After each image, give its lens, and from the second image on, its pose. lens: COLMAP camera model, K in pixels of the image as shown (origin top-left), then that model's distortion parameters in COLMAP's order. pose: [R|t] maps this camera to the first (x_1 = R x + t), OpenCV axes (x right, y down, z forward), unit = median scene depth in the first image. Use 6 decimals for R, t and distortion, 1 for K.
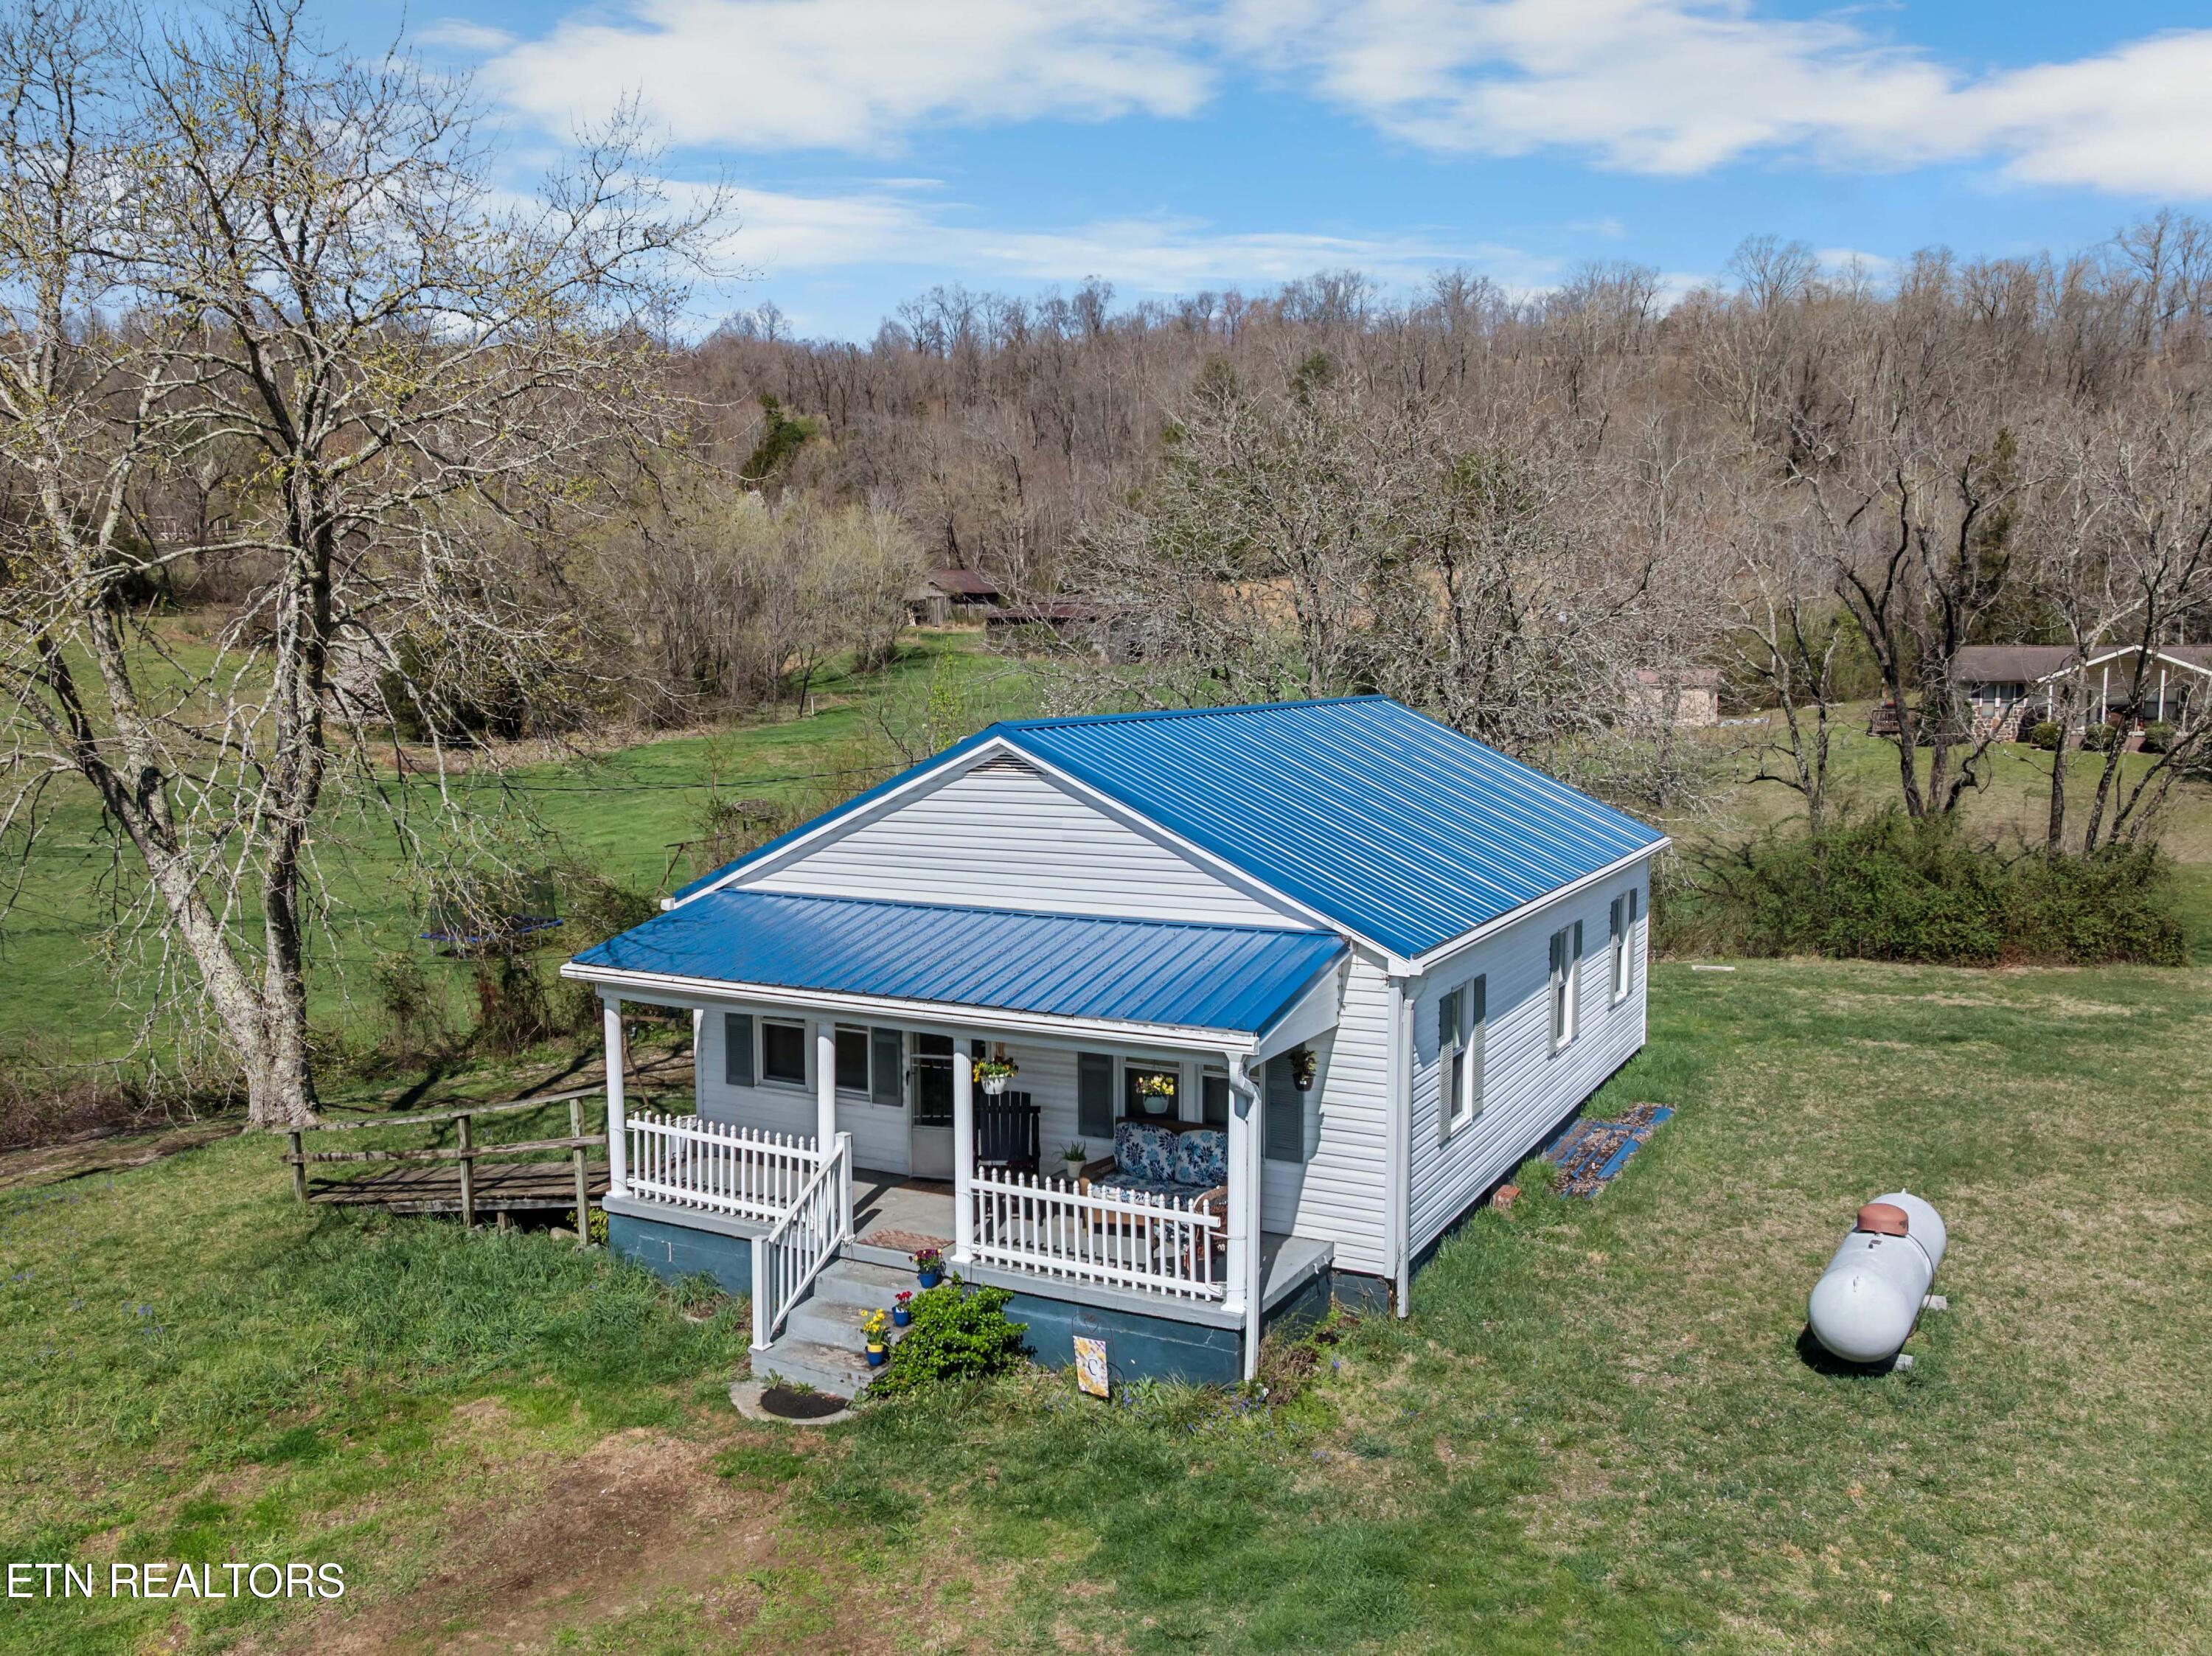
lens RADIAL K [[1837.4, 0, 1030.2], [0, 1837.4, 871.5], [0, 0, 1]] dist [-0.030235, -0.003056]
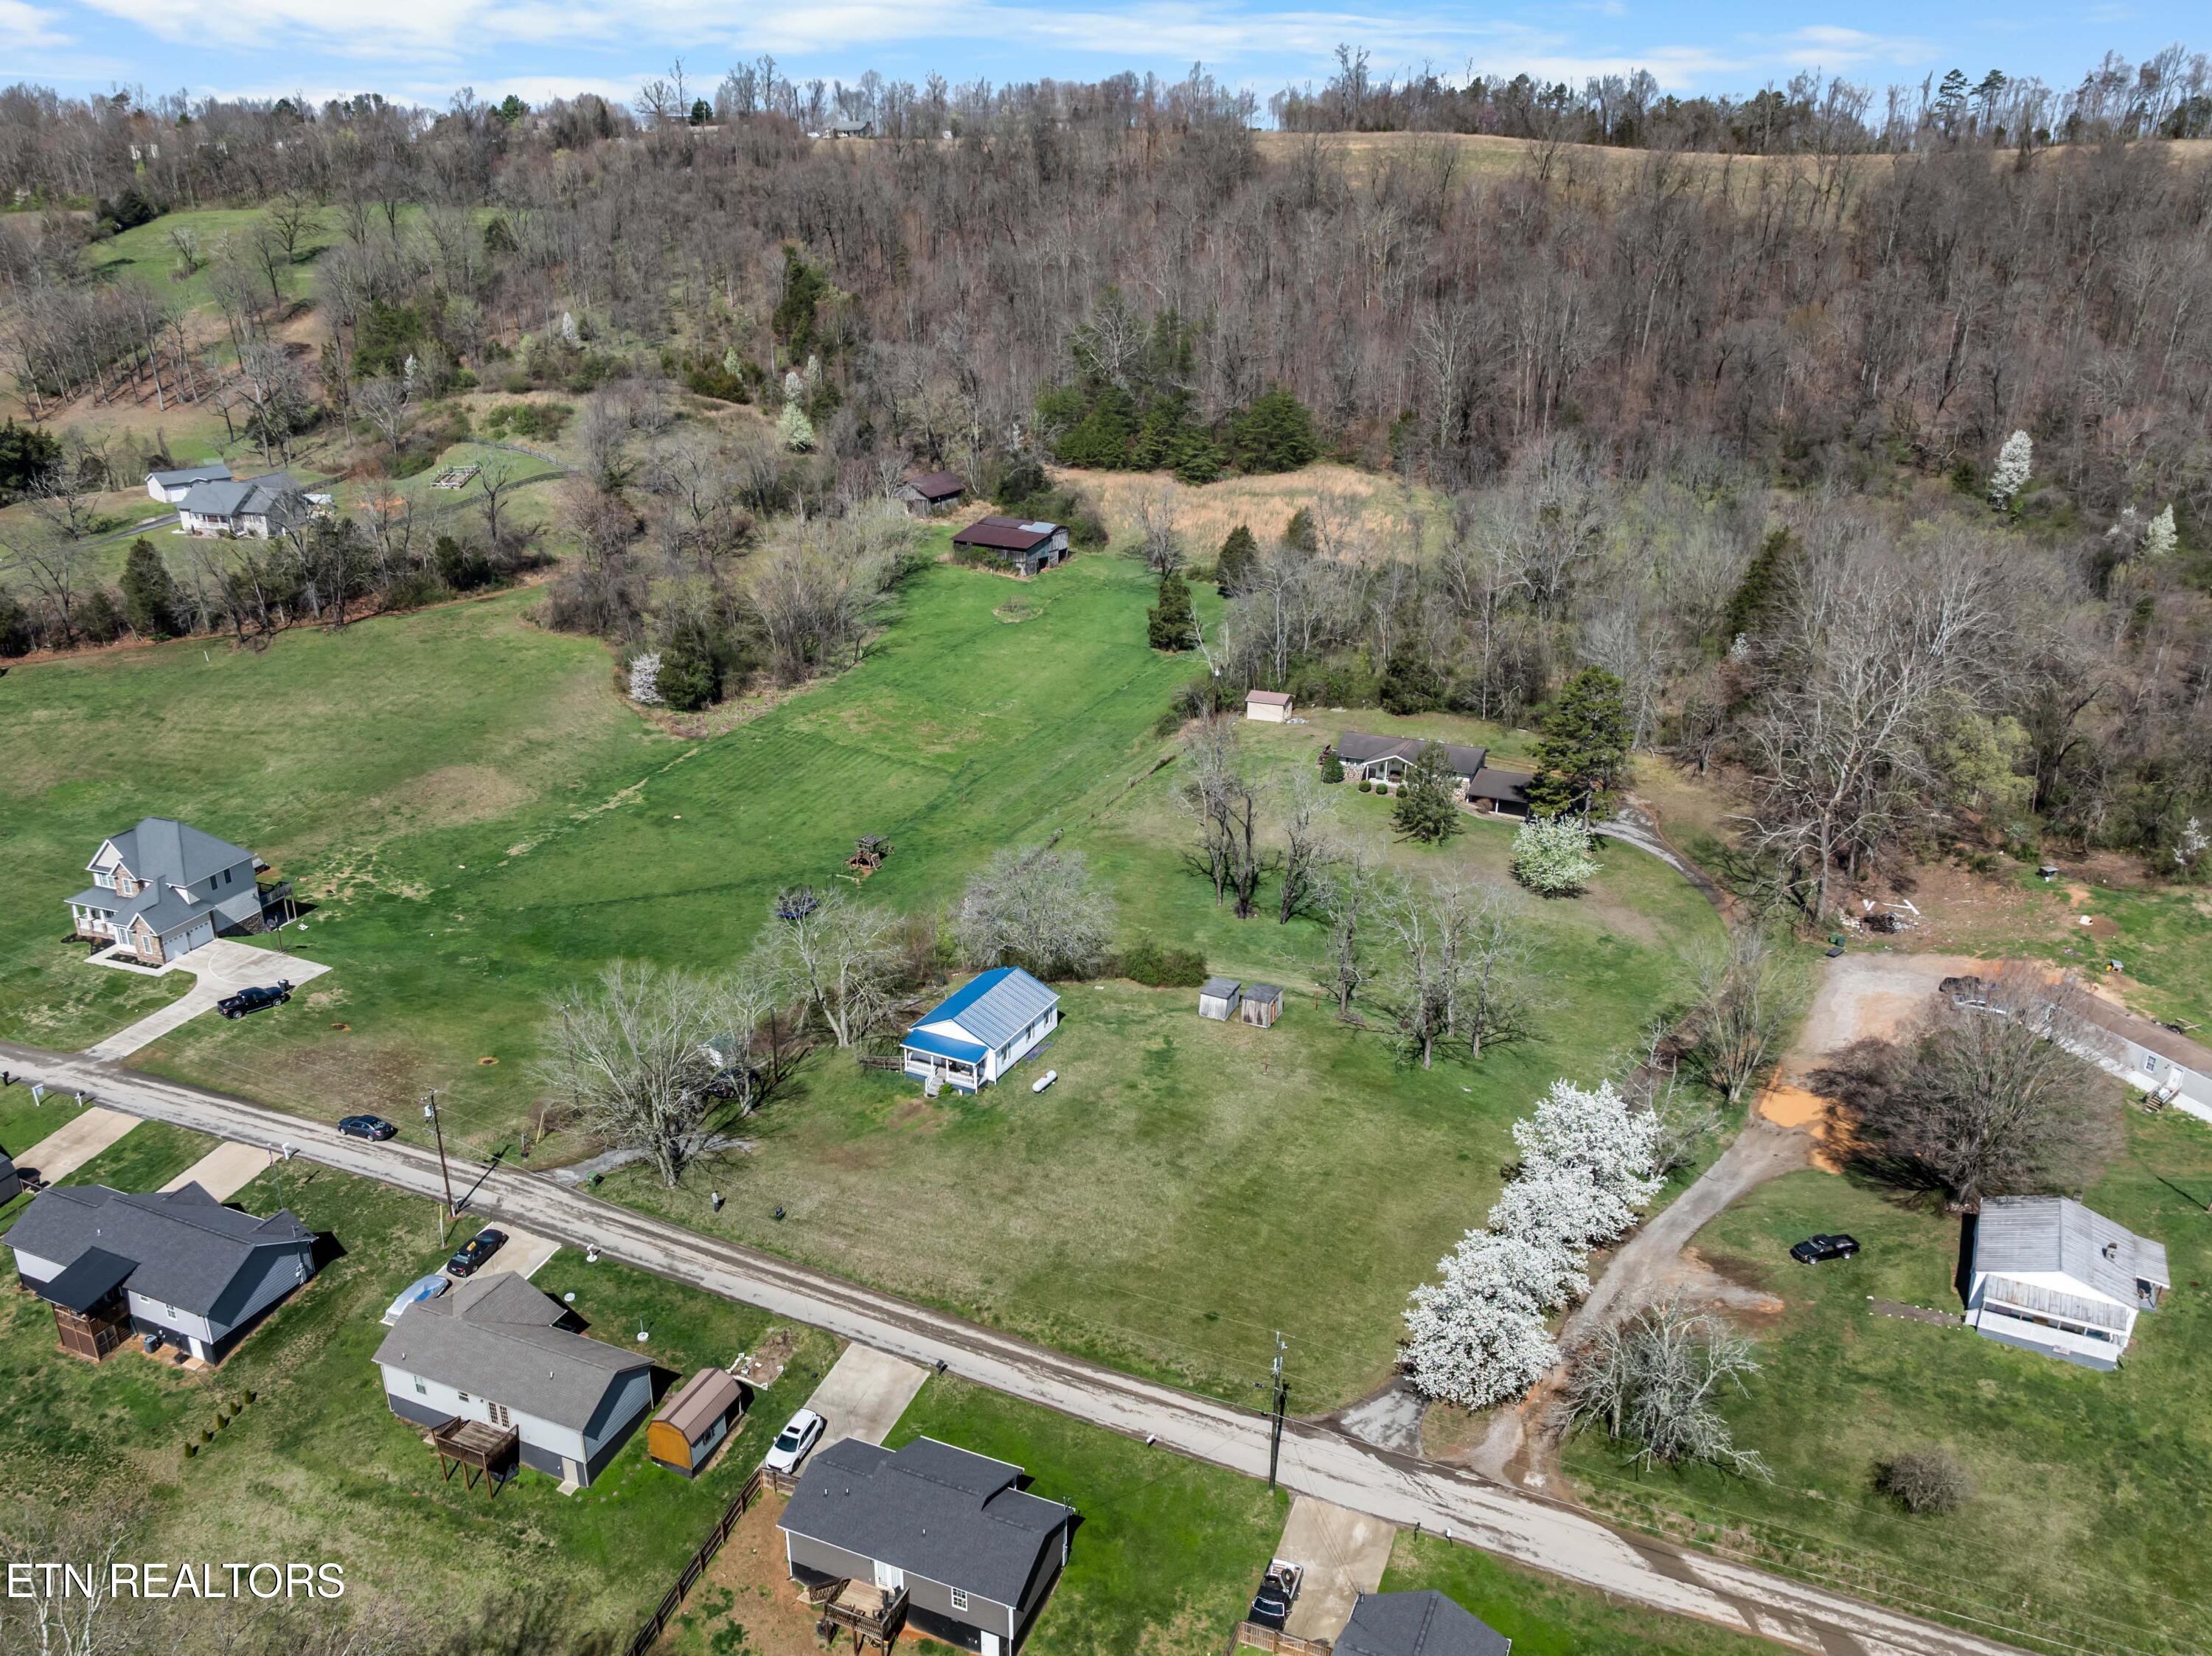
lens RADIAL K [[1761.4, 0, 1058.5], [0, 1761.4, 823.4], [0, 0, 1]] dist [-0.036292, 0.003811]
pose [[0.999500, -0.005956, 0.031040, 0.257441], [-0.001355, 0.973101, 0.230373, -3.134434], [-0.031577, -0.230300, 0.972607, -7.455063]]
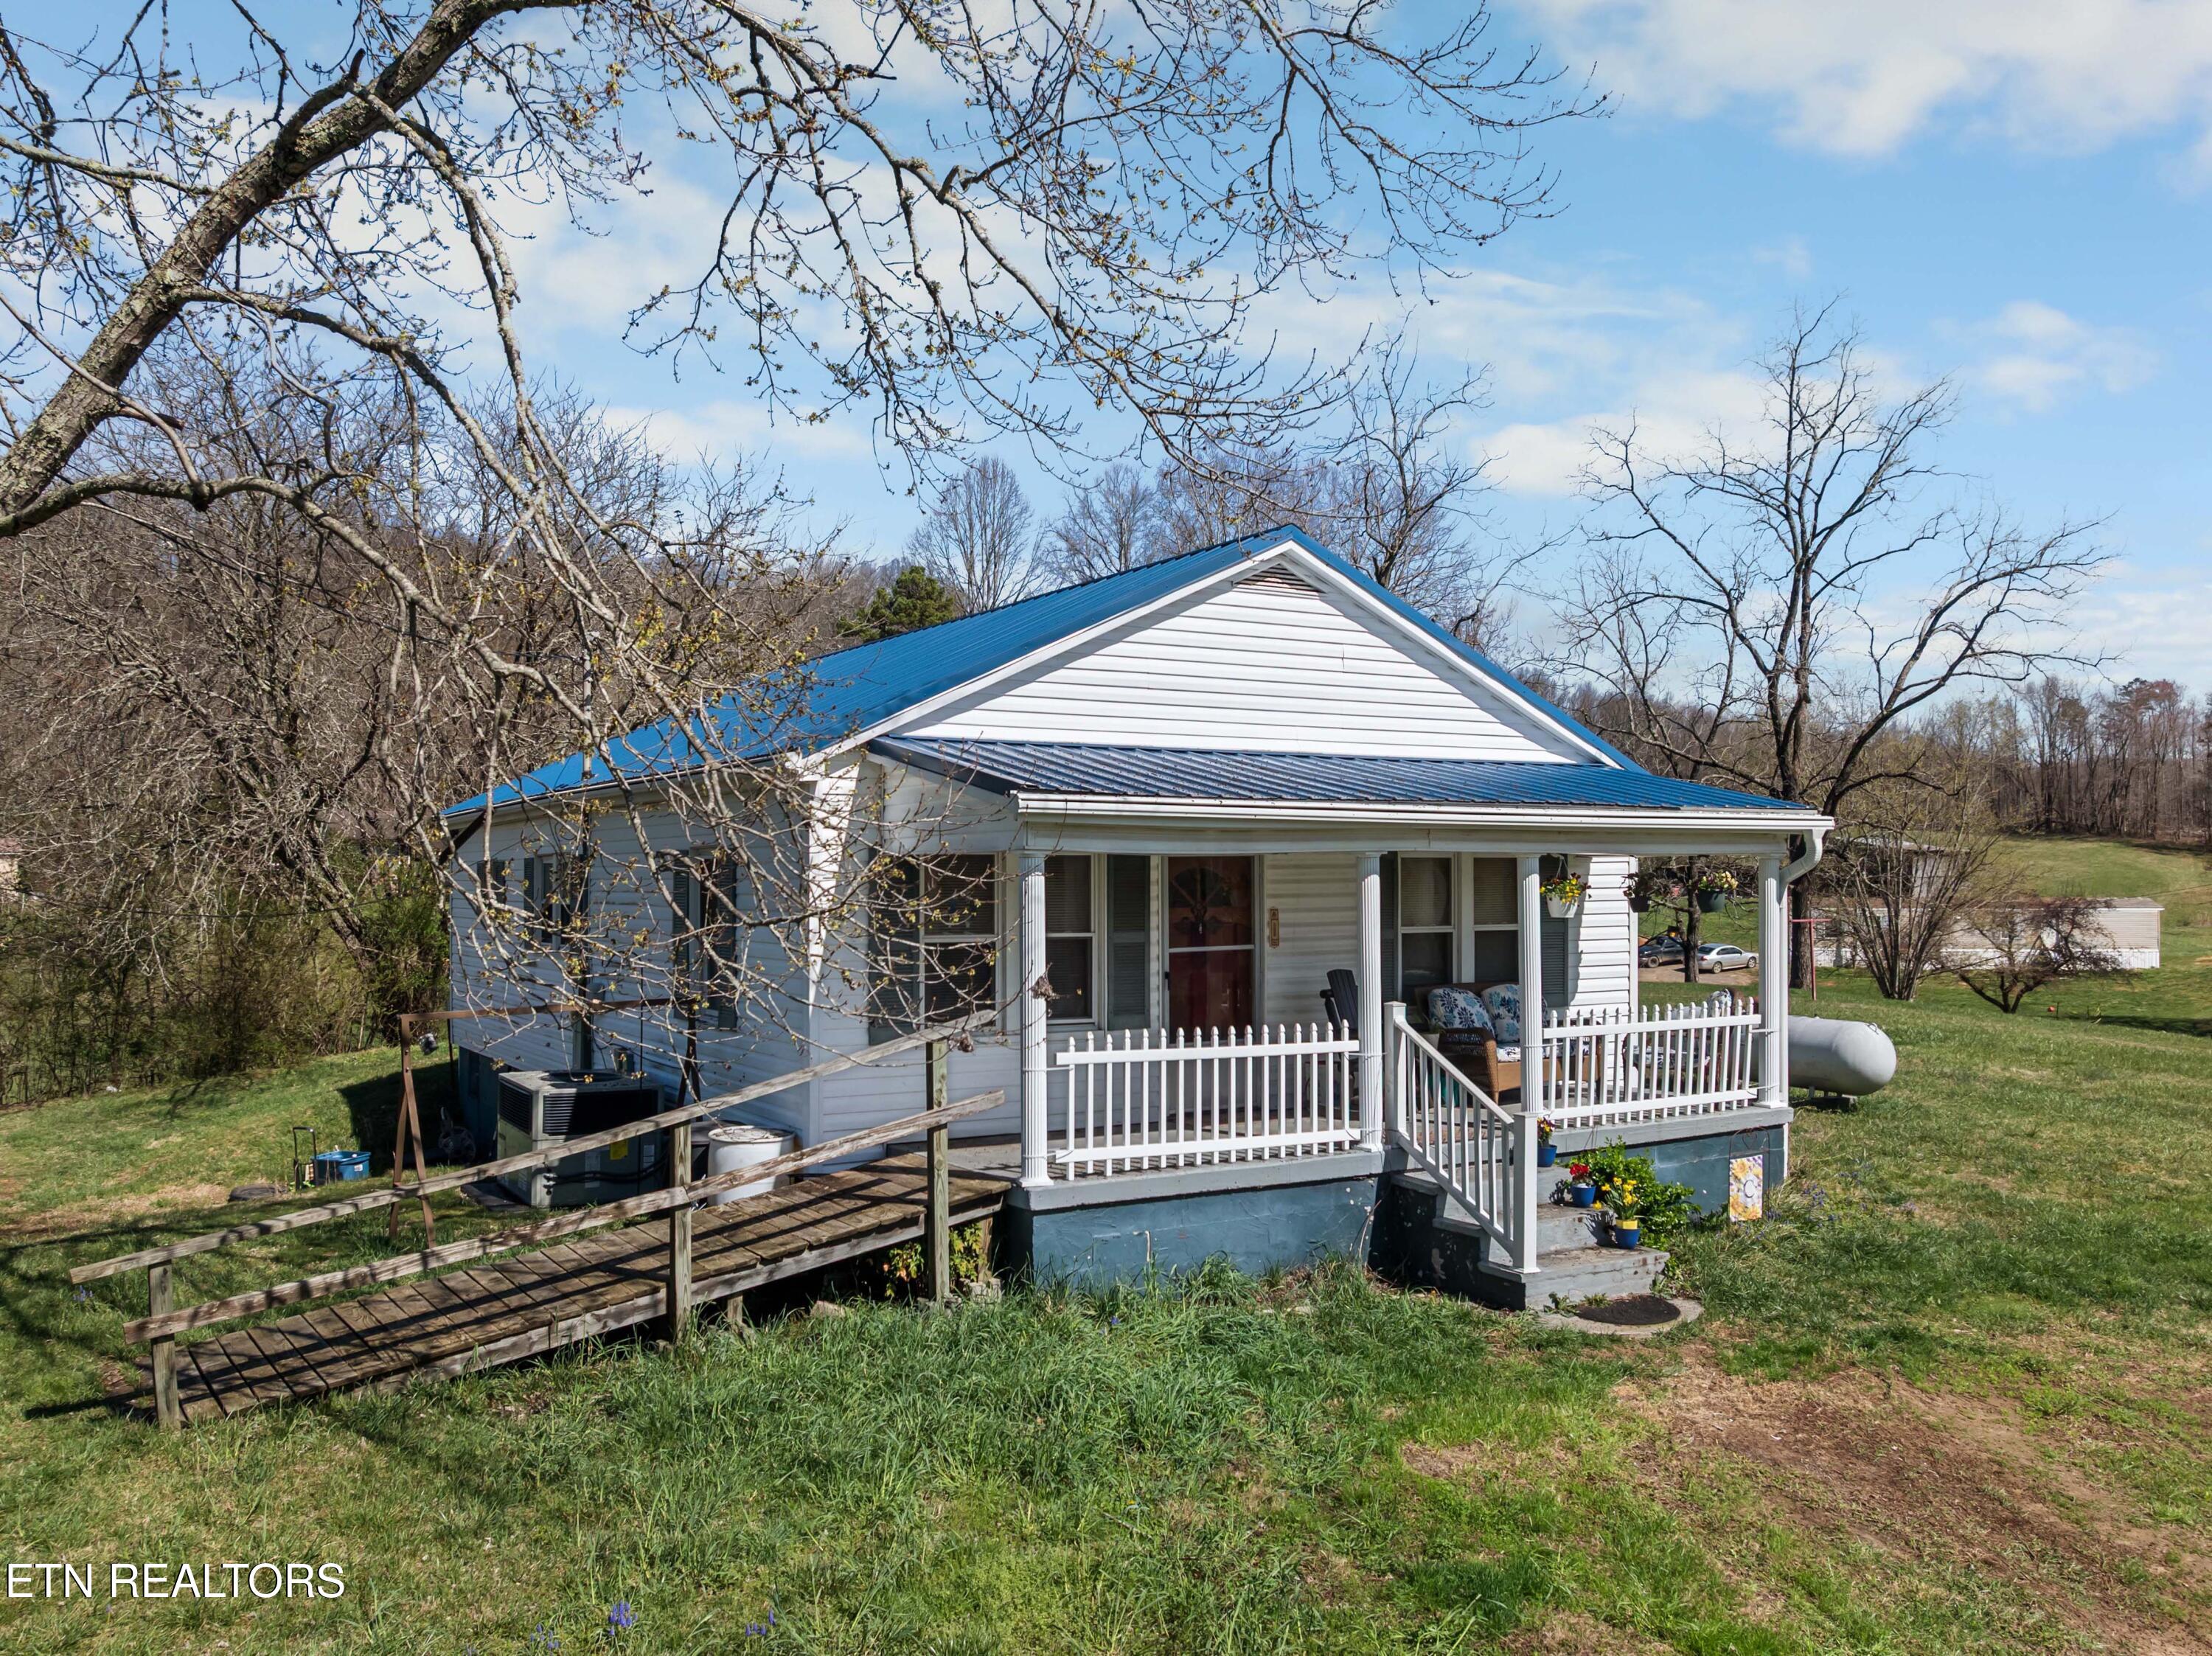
lens RADIAL K [[1775.0, 0, 1116.1], [0, 1775.0, 857.3], [0, 0, 1]] dist [-0.031109, -0.009460]
pose [[0.490230, 0.014928, 0.871465, -0.820826], [0.101480, 0.992076, -0.074080, 0.130178], [-0.865665, 0.124752, 0.484830, 0.766362]]
